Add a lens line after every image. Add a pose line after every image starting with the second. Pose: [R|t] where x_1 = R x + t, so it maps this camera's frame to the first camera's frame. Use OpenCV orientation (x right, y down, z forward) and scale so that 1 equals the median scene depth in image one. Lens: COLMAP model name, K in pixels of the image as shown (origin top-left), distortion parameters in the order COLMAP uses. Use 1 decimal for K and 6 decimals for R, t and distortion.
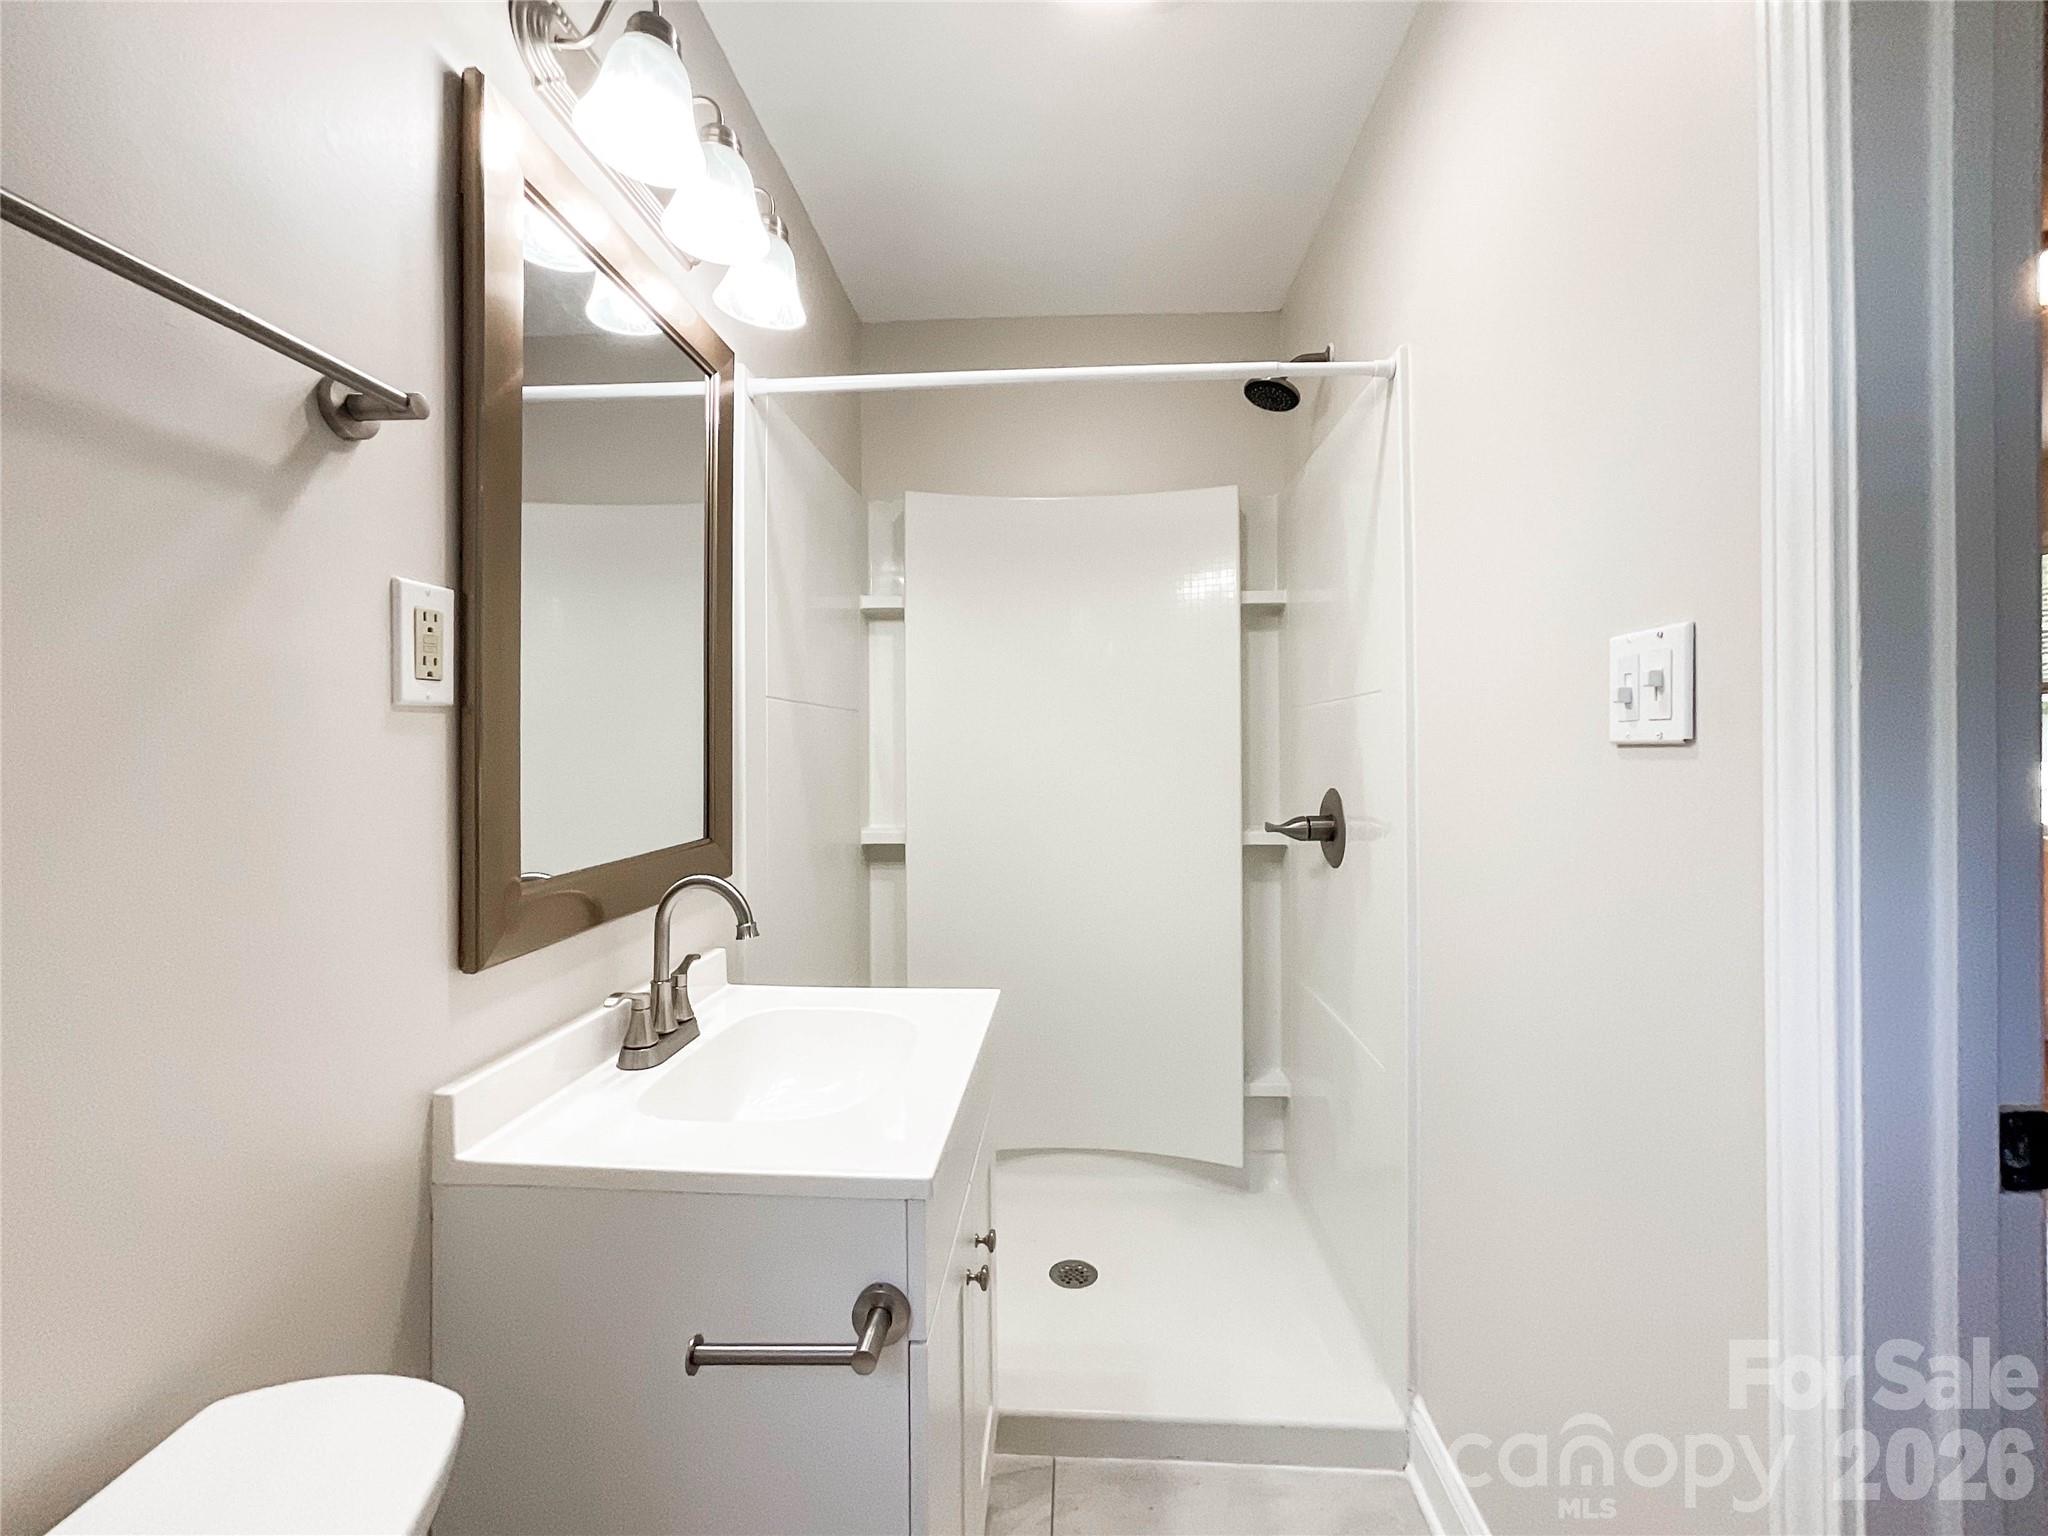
lens RADIAL K [[886.4, 0, 1027.1], [0, 886.4, 765.8], [0, 0, 1]] dist [-0.001270, 0.000335]
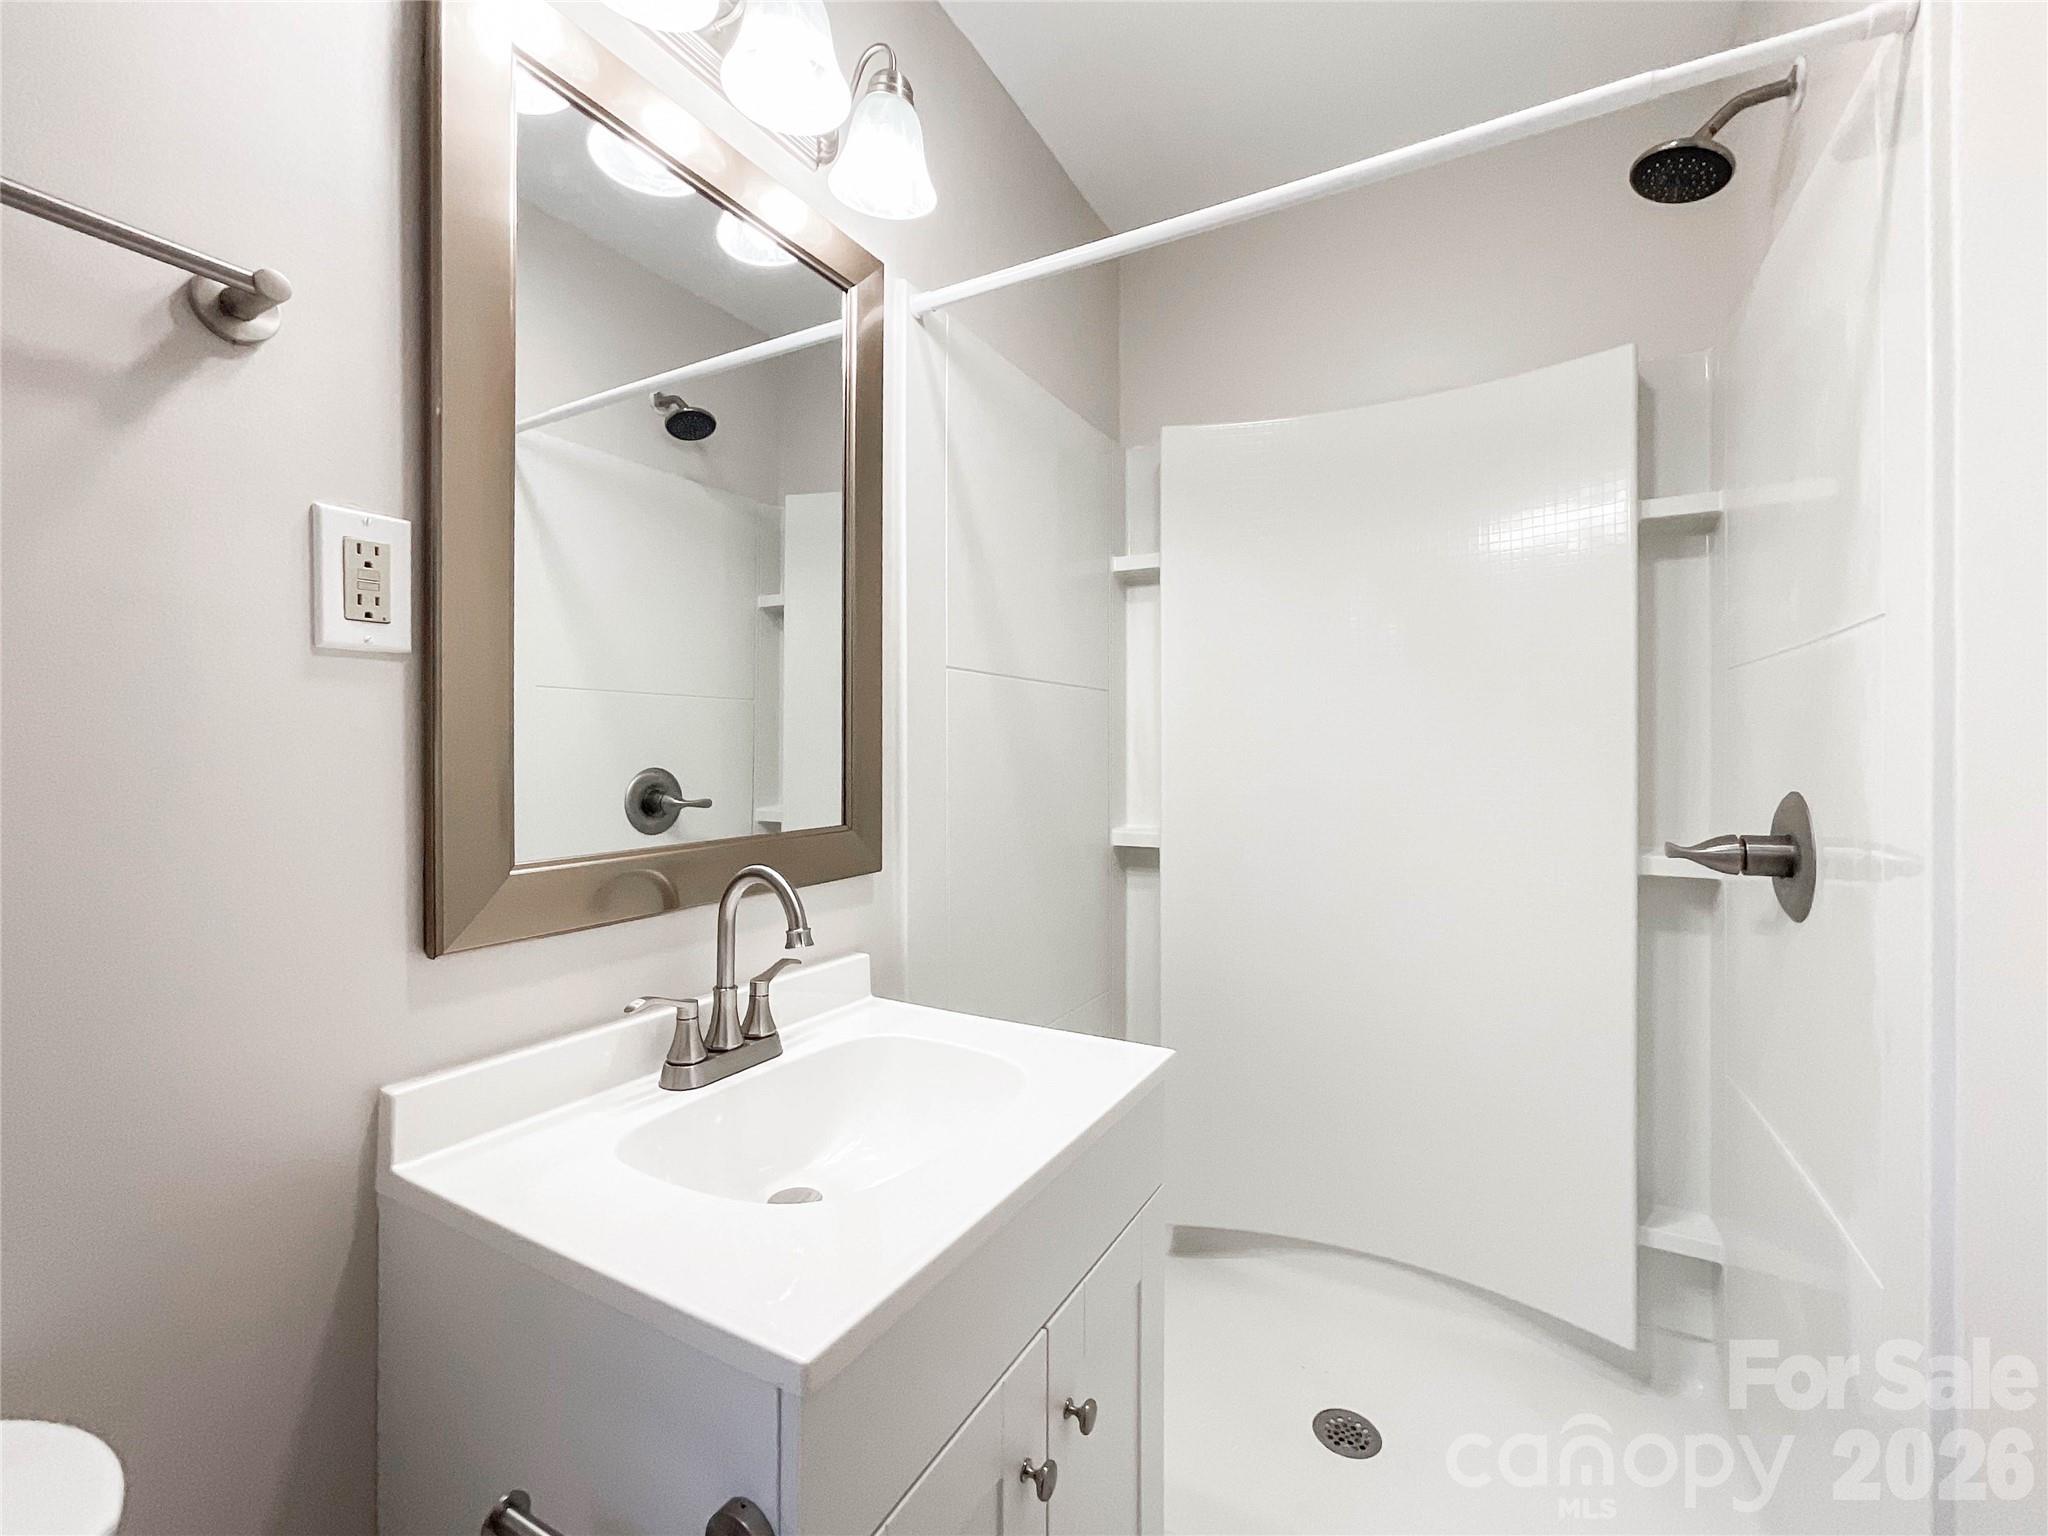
lens RADIAL K [[886.4, 0, 1027.1], [0, 886.4, 765.8], [0, 0, 1]] dist [-0.001270, 0.000335]
pose [[0.901471, 0.013217, -0.432638, 0.151458], [-0.015533, 0.999878, -0.001819, 0.019181], [0.432561, 0.008360, 0.901566, 0.249465]]
